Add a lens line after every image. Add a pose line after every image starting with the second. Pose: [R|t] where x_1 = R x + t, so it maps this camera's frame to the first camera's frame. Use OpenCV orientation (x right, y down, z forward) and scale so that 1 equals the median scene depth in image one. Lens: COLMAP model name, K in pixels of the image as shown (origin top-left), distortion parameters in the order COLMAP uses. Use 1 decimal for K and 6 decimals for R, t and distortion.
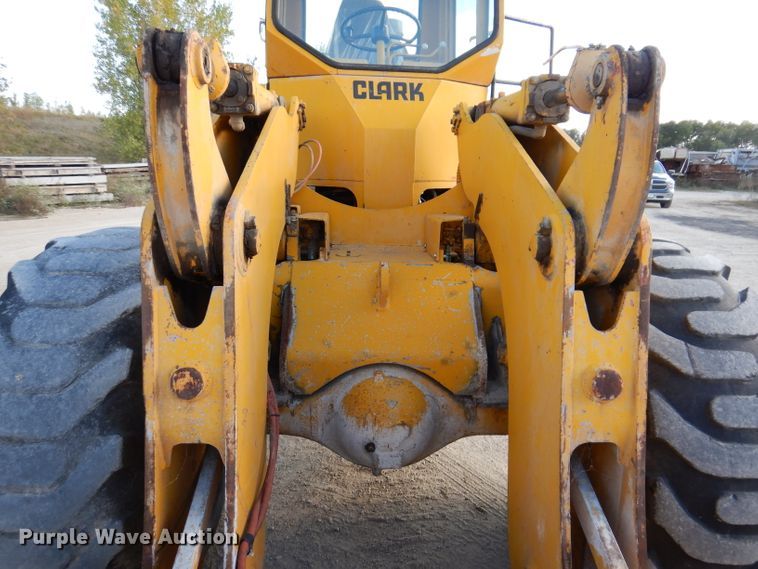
lens RADIAL K [[544.2, 0, 379.0], [0, 544.2, 284.5], [0, 0, 1]] dist [0.010873, 0.006331]
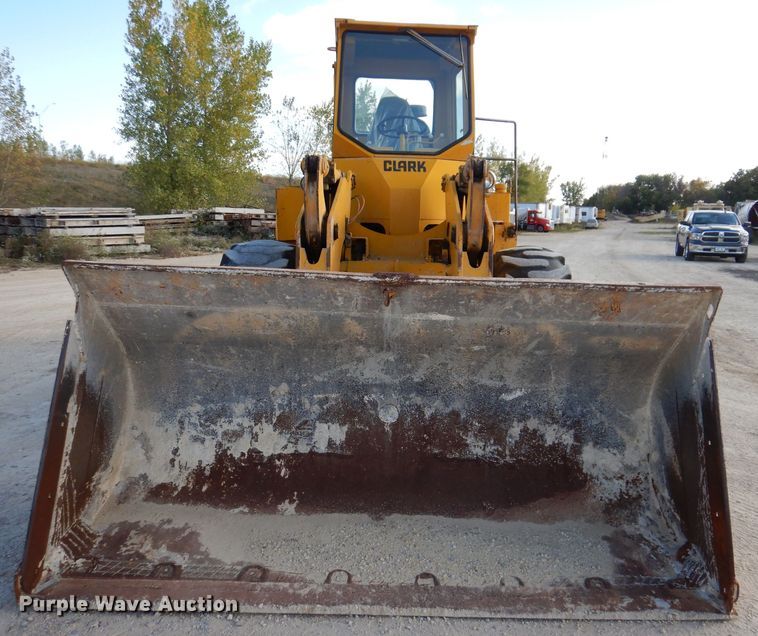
lens RADIAL K [[650.0, 0, 398.5], [0, 650.0, 316.7], [0, 0, 1]] dist [0.018974, 0.003054]
pose [[0.998629, 0.008605, -0.051642, 0.014353], [-0.011934, 0.997846, -0.064510, 0.032458], [0.050976, 0.065037, 0.996580, -0.132498]]
